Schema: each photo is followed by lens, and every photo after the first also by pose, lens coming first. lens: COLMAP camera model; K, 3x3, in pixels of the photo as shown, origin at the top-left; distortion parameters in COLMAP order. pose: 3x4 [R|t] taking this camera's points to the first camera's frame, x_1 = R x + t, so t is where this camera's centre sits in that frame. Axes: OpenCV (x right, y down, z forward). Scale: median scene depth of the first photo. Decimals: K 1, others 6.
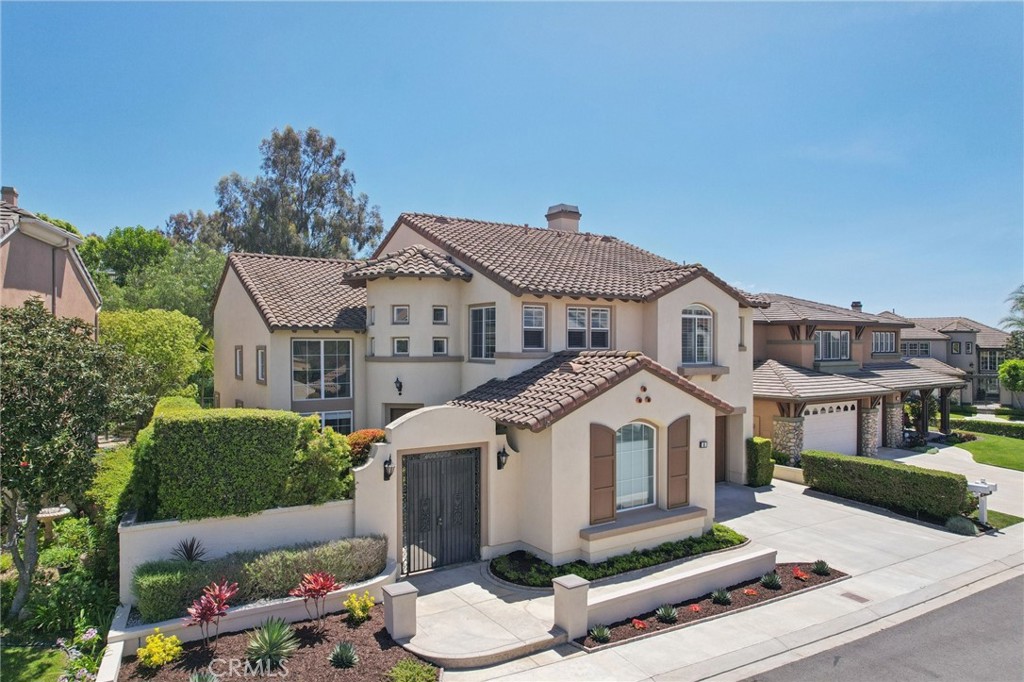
lens RADIAL K [[651.0, 0, 512.0], [0, 651.0, 341.0], [0, 0, 1]] dist [-0.037244, 0.004076]
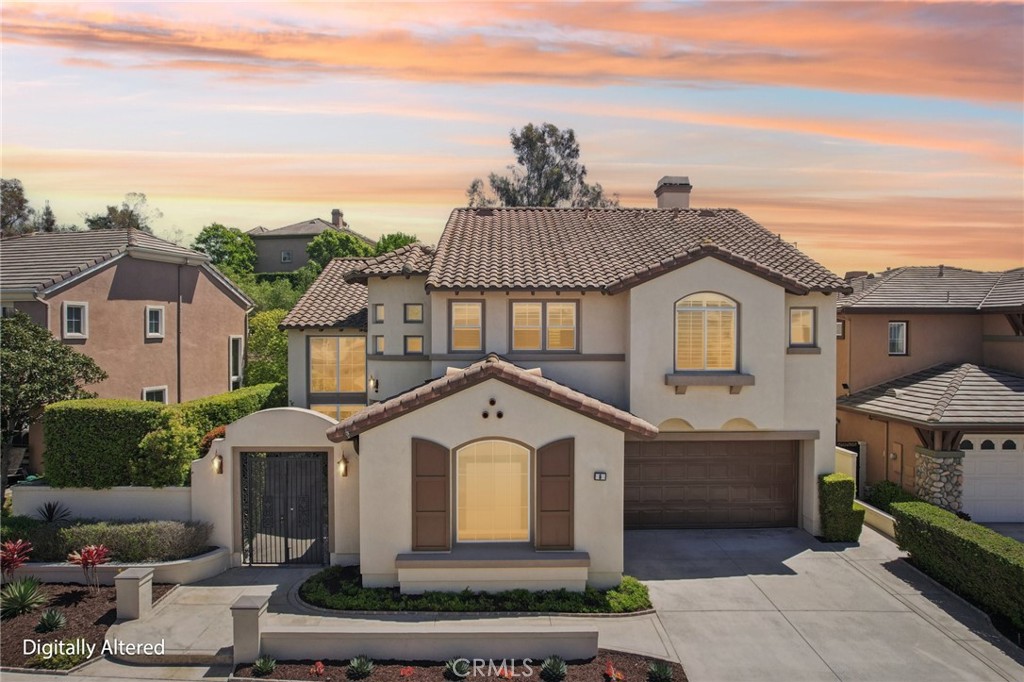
lens RADIAL K [[651.0, 0, 512.0], [0, 651.0, 341.0], [0, 0, 1]] dist [-0.037244, 0.004076]
pose [[0.847083, 0.007942, -0.531401, 0.670296], [0.003368, 0.999788, 0.020311, -0.022151], [0.531449, -0.018995, 0.846877, 0.303033]]
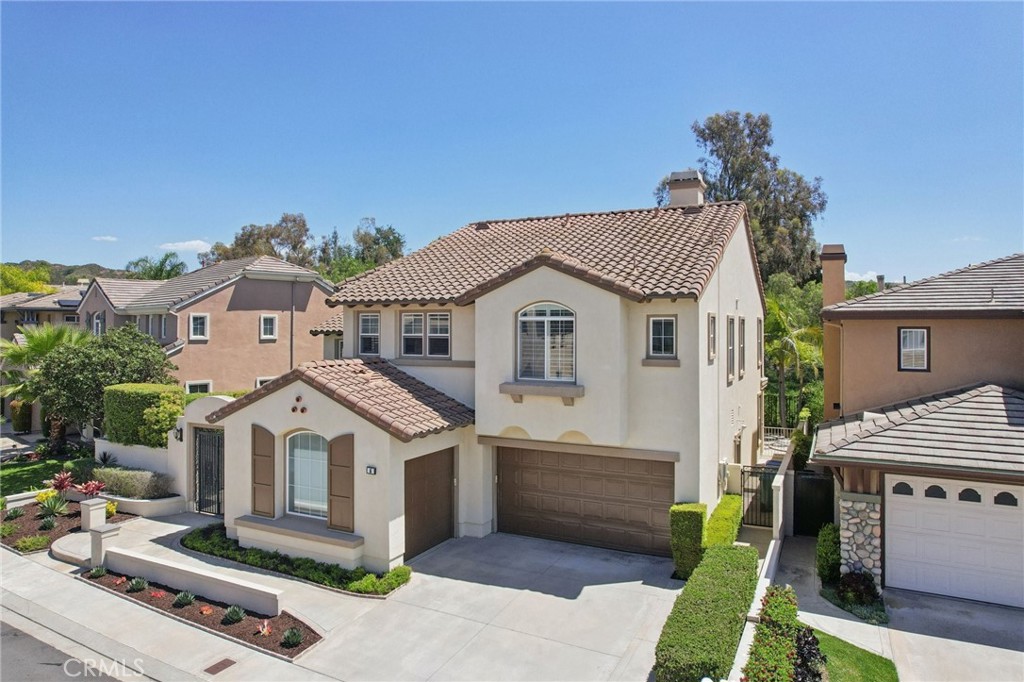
lens RADIAL K [[663.3, 0, 511.5], [0, 663.3, 314.0], [0, 0, 1]] dist [-0.075969, 0.066306]
pose [[0.503194, -0.017972, -0.863987, 1.259672], [0.003484, 0.999818, -0.018768, -0.038411], [0.864166, 0.006433, 0.503165, 0.769479]]
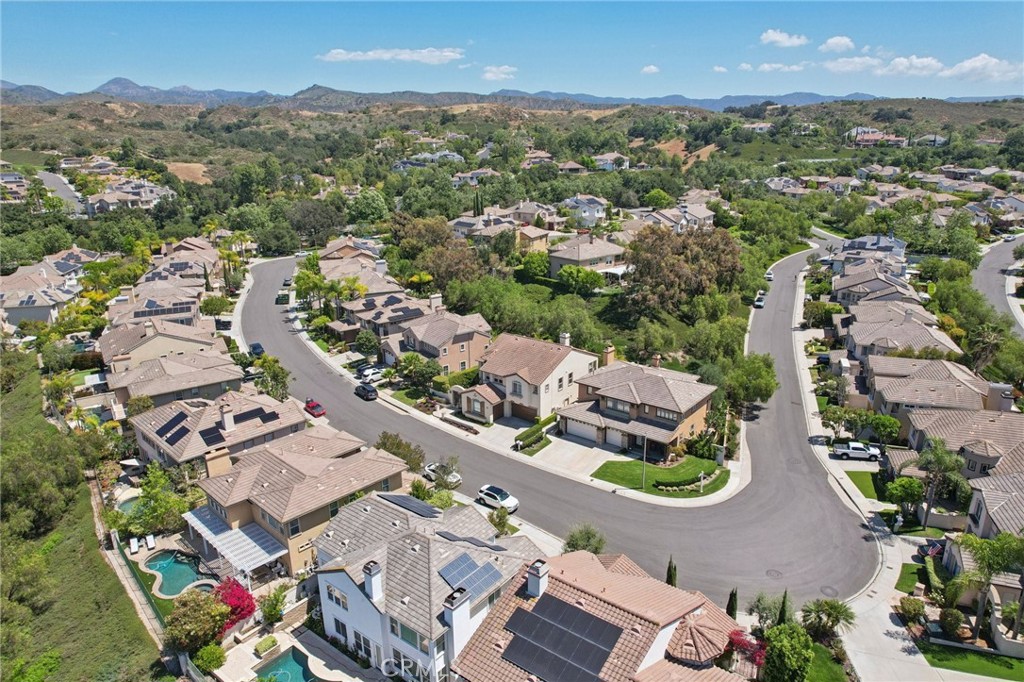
lens RADIAL K [[651.0, 0, 512.0], [0, 651.0, 341.0], [0, 0, 1]] dist [-0.037244, 0.004076]
pose [[0.300649, 0.273697, -0.913619, 5.506512], [0.016007, 0.956355, 0.291768, -2.078807], [0.953600, -0.102344, 0.283146, -0.288061]]
